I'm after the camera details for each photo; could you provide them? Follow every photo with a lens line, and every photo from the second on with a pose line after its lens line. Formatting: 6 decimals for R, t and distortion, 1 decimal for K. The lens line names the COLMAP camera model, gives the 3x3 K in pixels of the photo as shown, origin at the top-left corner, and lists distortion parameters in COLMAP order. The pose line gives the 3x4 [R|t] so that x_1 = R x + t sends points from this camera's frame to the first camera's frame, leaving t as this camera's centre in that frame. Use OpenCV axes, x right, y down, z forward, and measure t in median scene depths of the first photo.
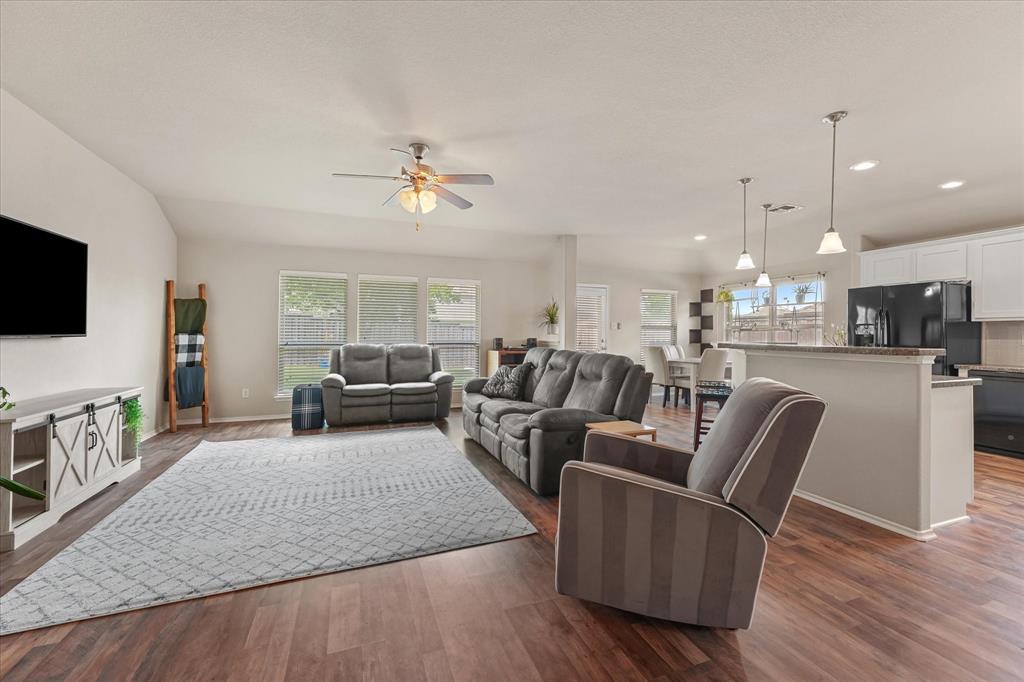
lens RADIAL K [[410.2, 0, 510.0], [0, 410.2, 333.4], [0, 0, 1]] dist [0.004312, 0.000177]
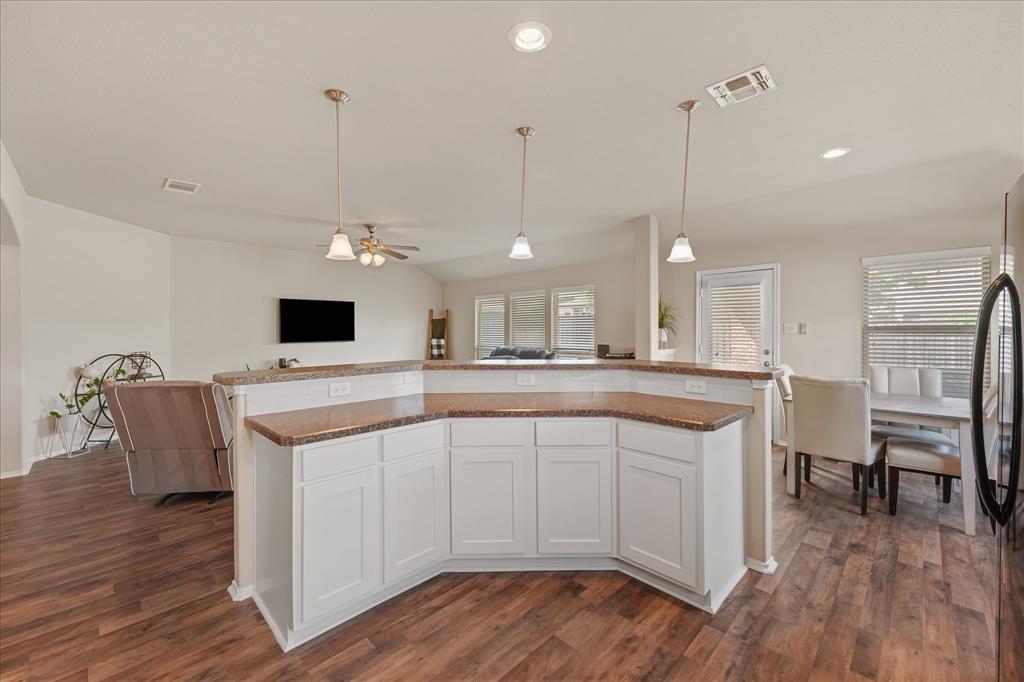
lens RADIAL K [[410.2, 0, 510.0], [0, 410.2, 333.4], [0, 0, 1]] dist [0.004312, 0.000177]
pose [[0.415712, 0.000143, -0.909496, 0.982000], [0.009043, 0.999950, 0.004291, -0.026499], [0.909451, -0.010008, 0.415690, 0.562418]]
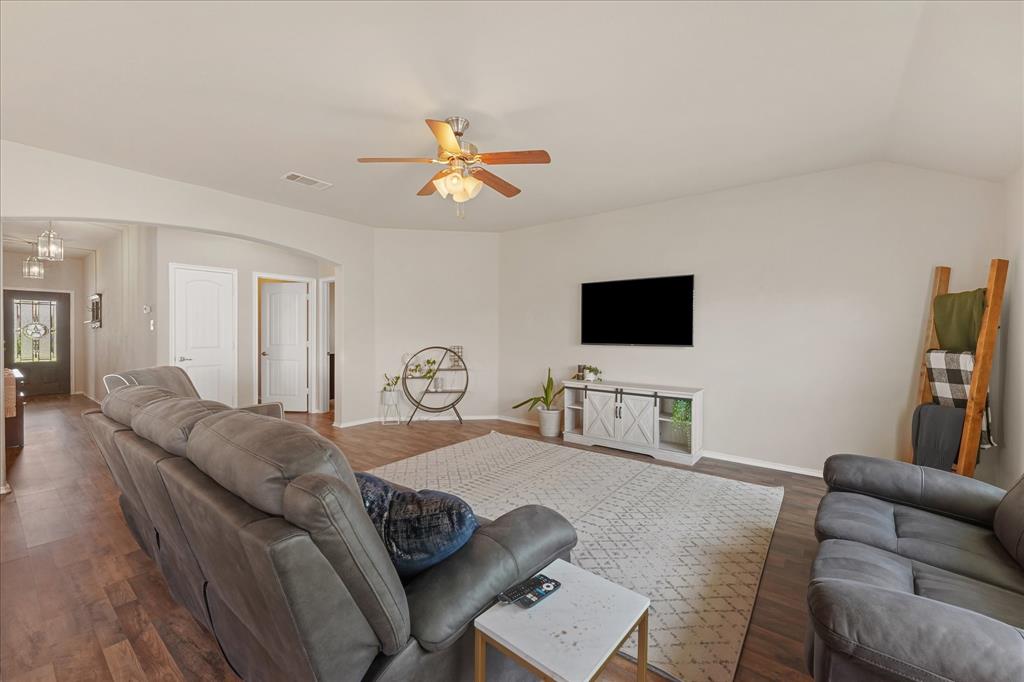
lens RADIAL K [[410.2, 0, 510.0], [0, 410.2, 333.4], [0, 0, 1]] dist [0.004312, 0.000177]
pose [[-0.854095, -0.010187, -0.520017, 0.081235], [-0.011166, 0.999937, -0.001249, -0.017899], [0.519997, 0.004740, -0.854155, 1.208192]]
